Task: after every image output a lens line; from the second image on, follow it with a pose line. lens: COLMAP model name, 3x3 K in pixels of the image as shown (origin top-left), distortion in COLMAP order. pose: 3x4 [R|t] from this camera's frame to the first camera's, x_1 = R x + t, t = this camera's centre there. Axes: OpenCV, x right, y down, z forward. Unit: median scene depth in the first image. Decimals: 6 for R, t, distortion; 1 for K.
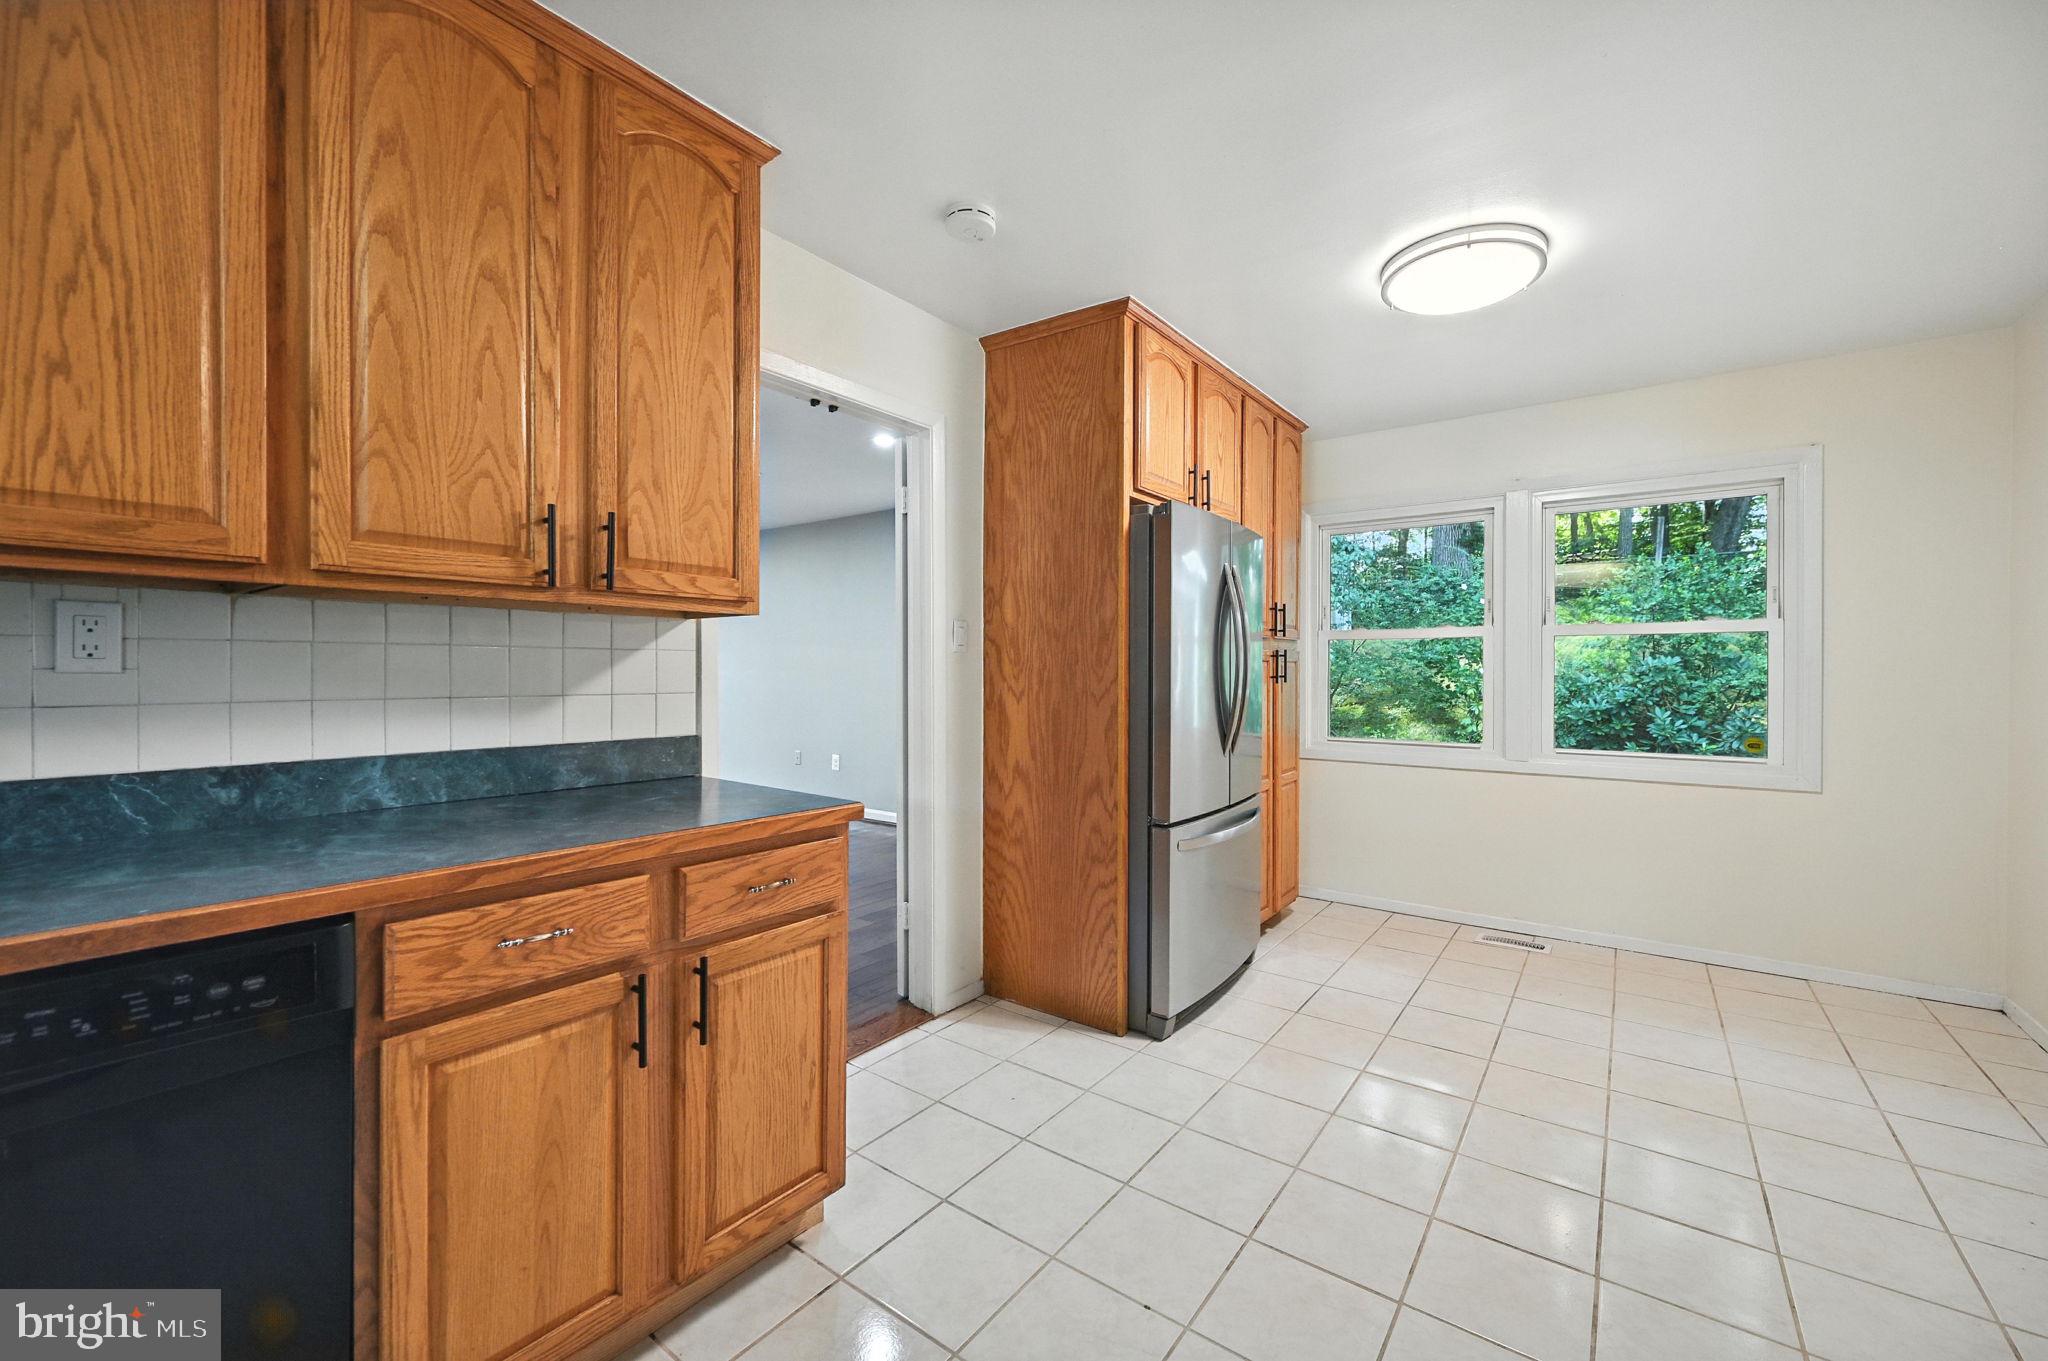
lens RADIAL K [[828.9, 0, 1031.9], [0, 828.9, 672.6], [0, 0, 1]] dist [0.001420, 0.000061]
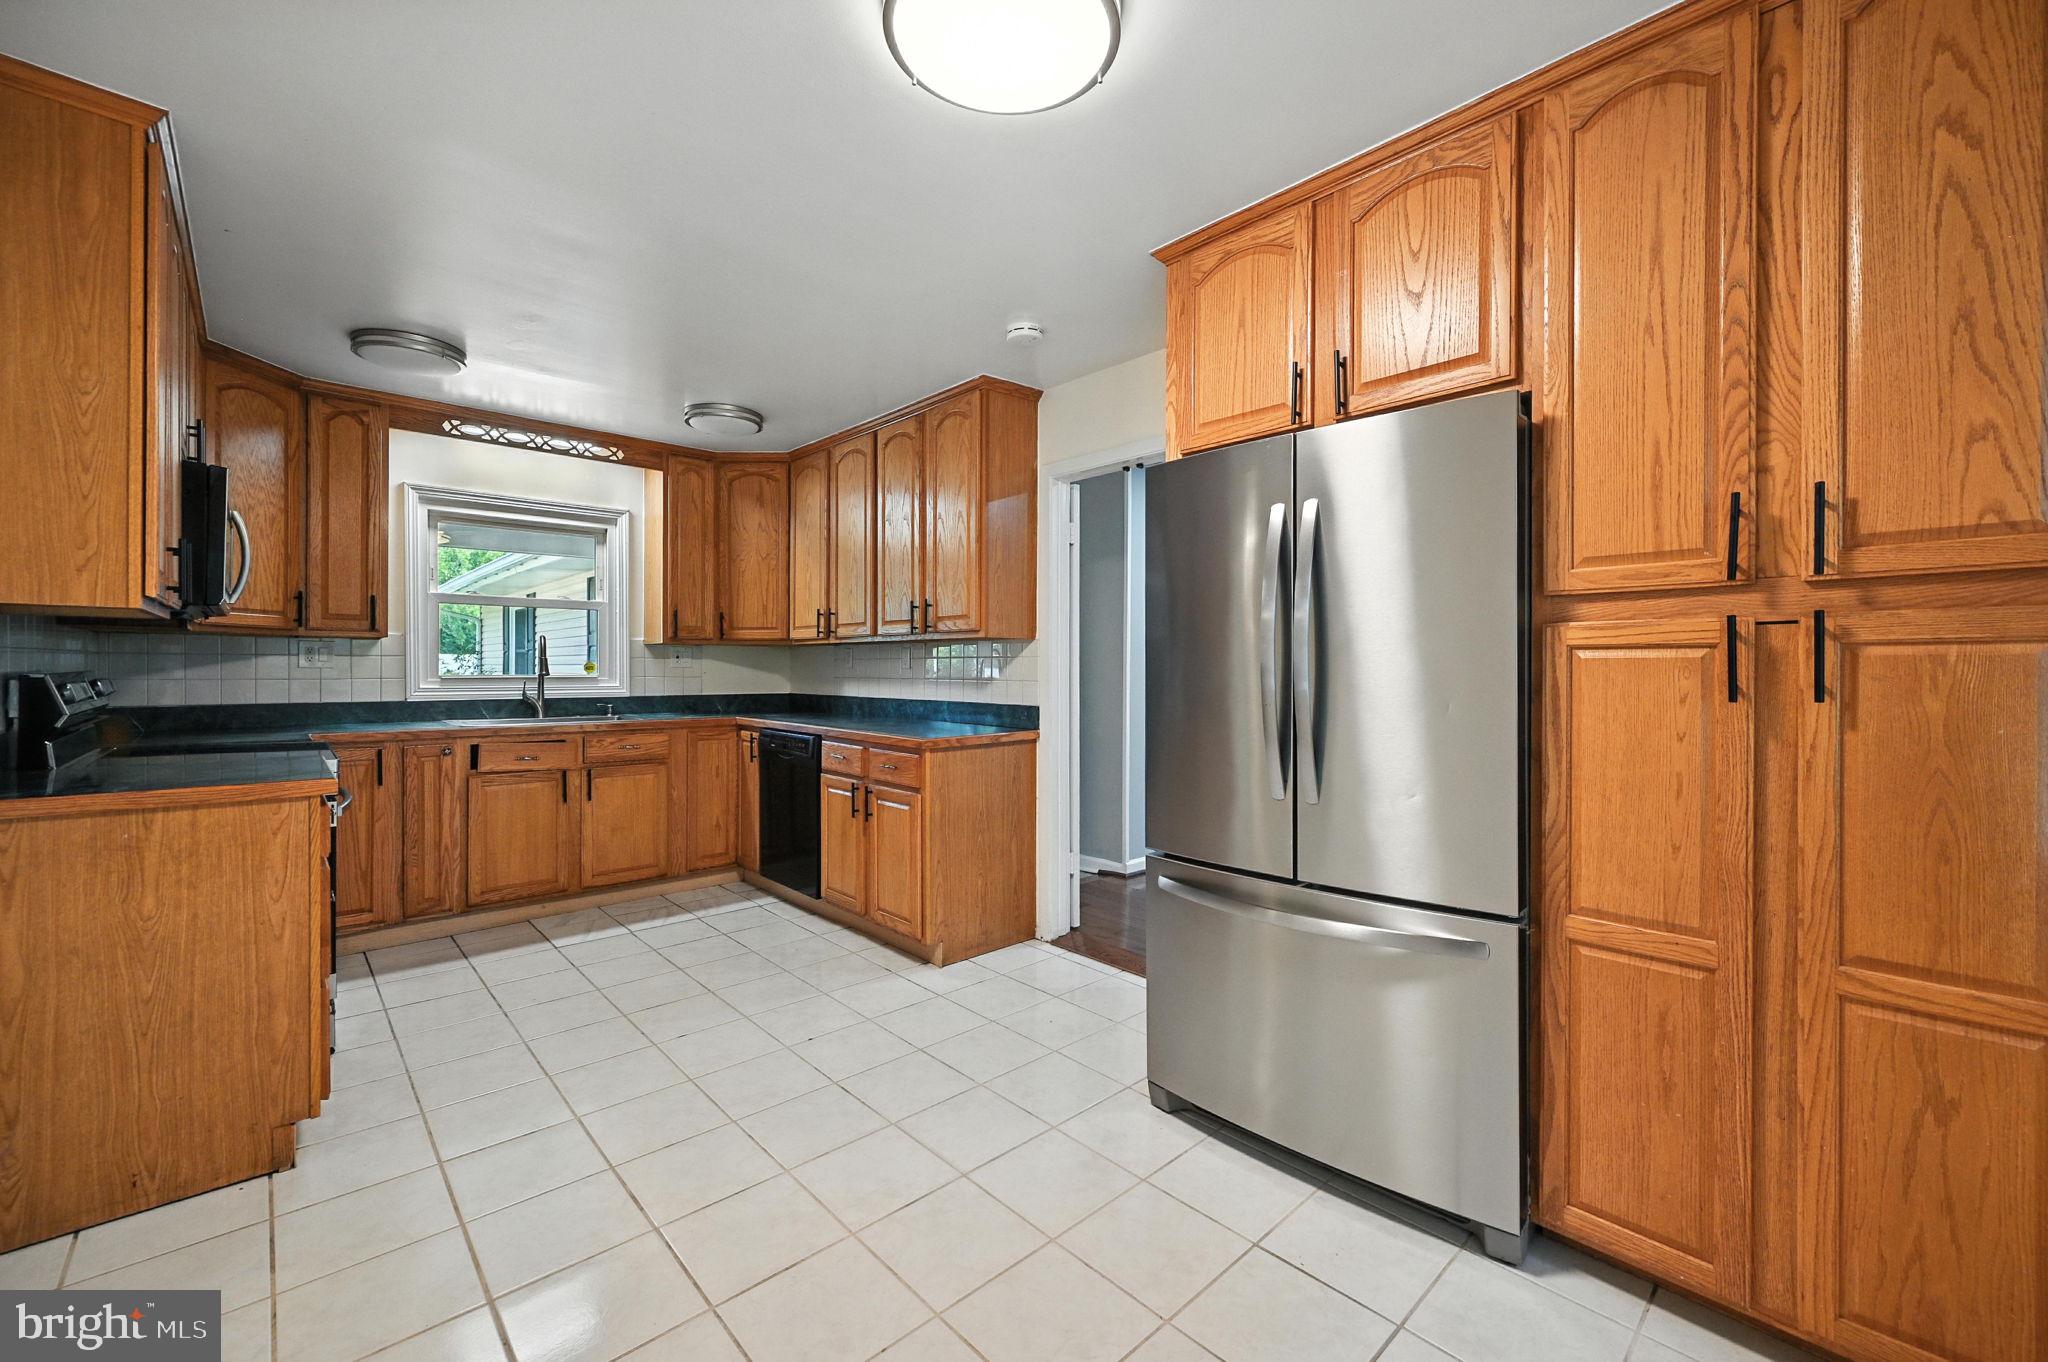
lens RADIAL K [[828.9, 0, 1031.9], [0, 828.9, 673.1], [0, 0, 1]] dist [0.001420, 0.000061]
pose [[-0.188989, 0.002246, -0.981977, 1.685737], [-0.008375, 0.999957, 0.003898, 0.000471], [0.981943, 0.008961, -0.188962, 1.719146]]
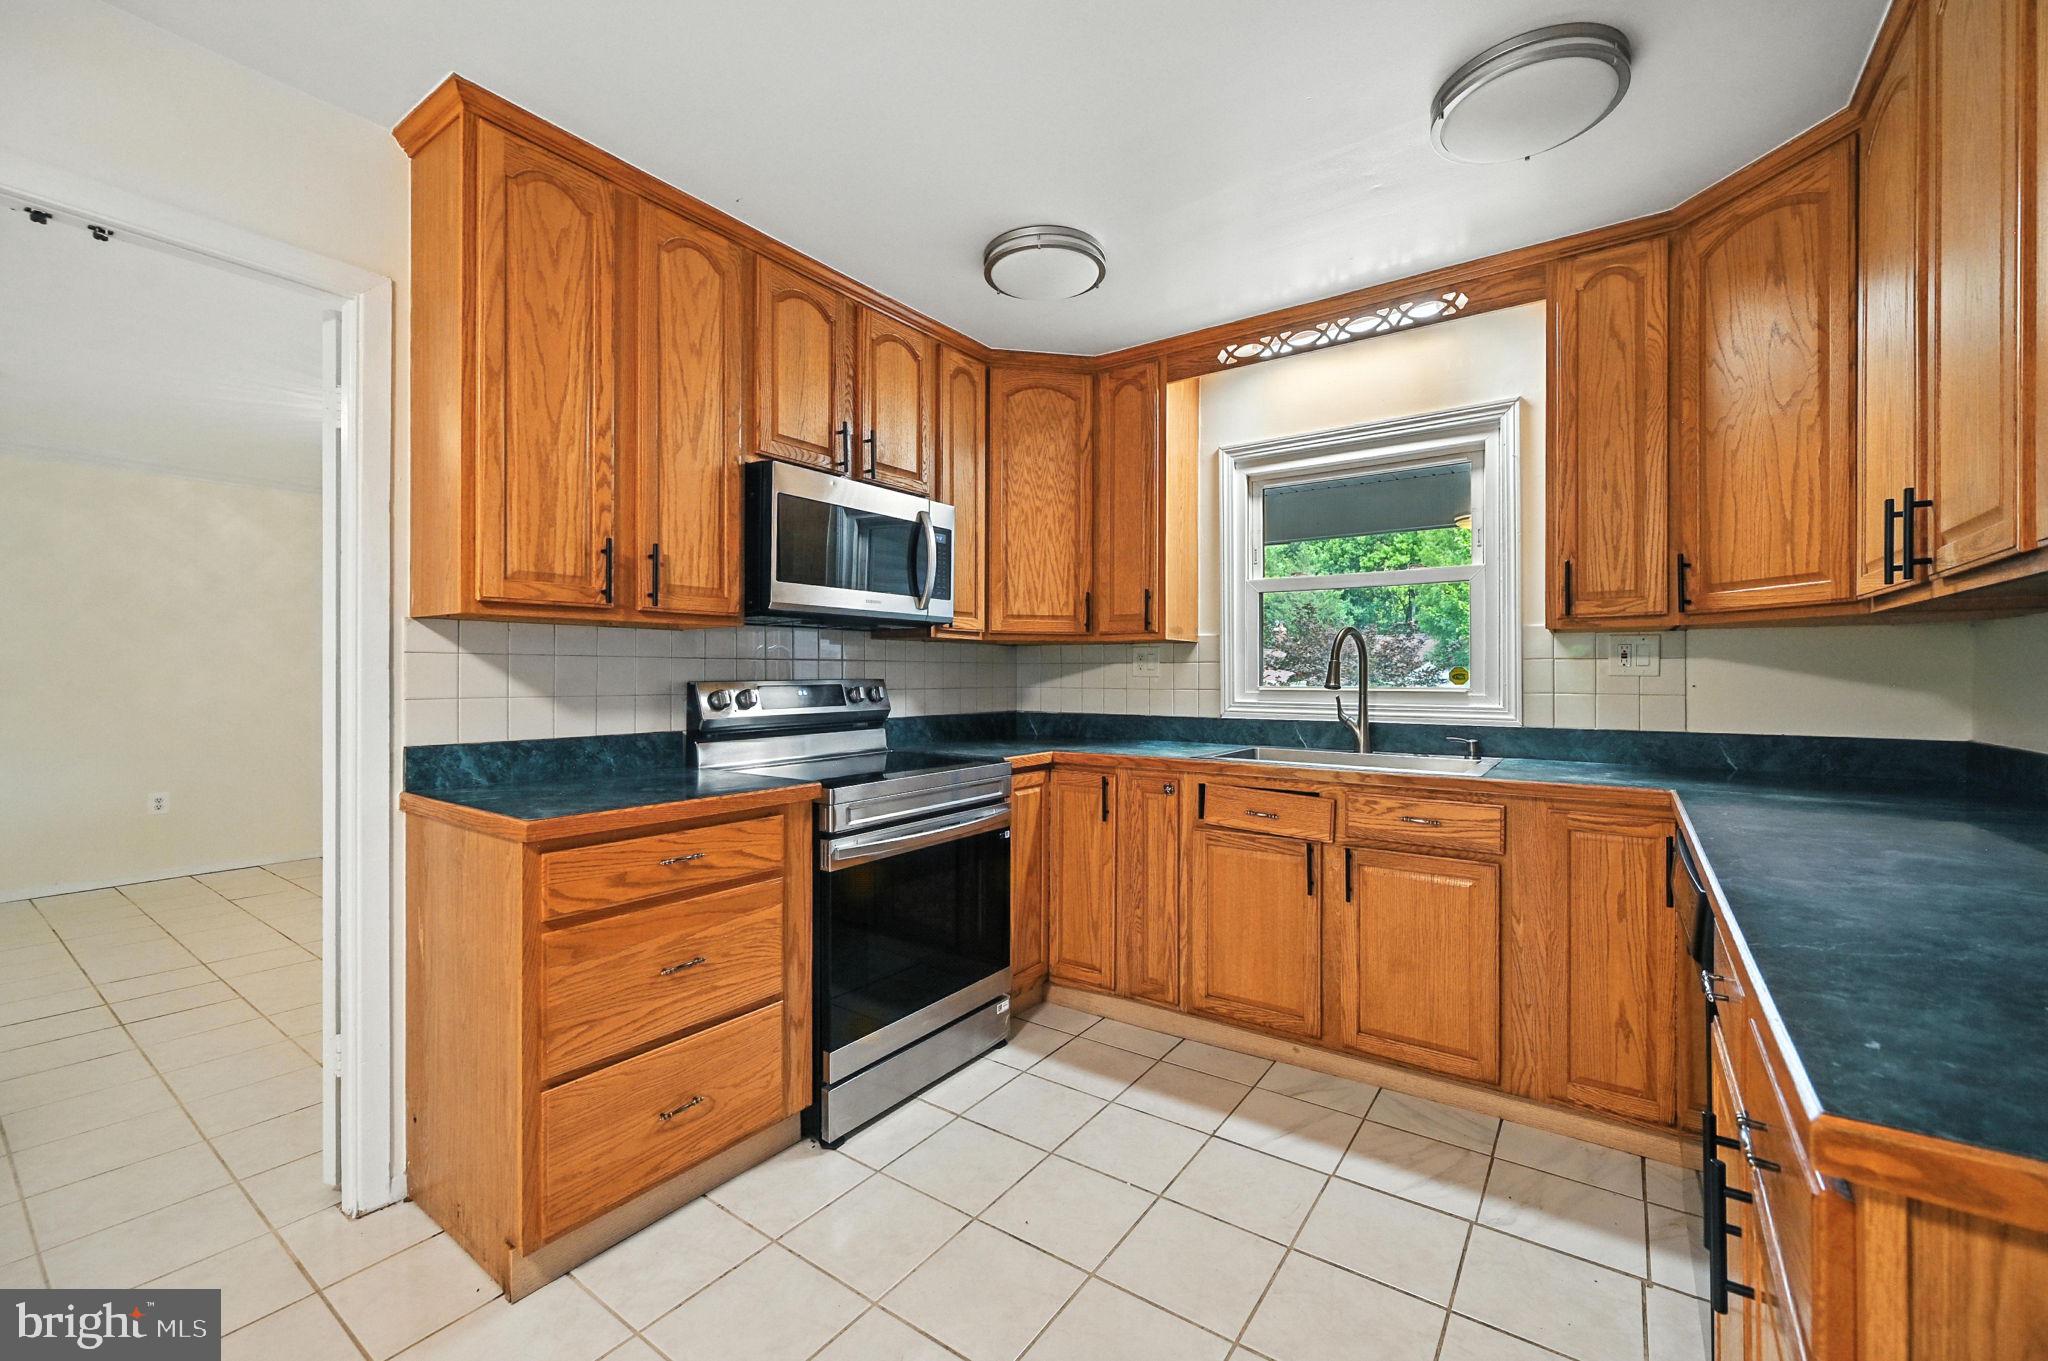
lens RADIAL K [[828.9, 0, 1031.9], [0, 828.9, 672.6], [0, 0, 1]] dist [0.001420, 0.000061]
pose [[-0.999789, -0.002898, -0.020325, 0.101588], [-0.002970, 0.999989, 0.003502, -0.004429], [0.020314, 0.003561, -0.999787, 1.405144]]
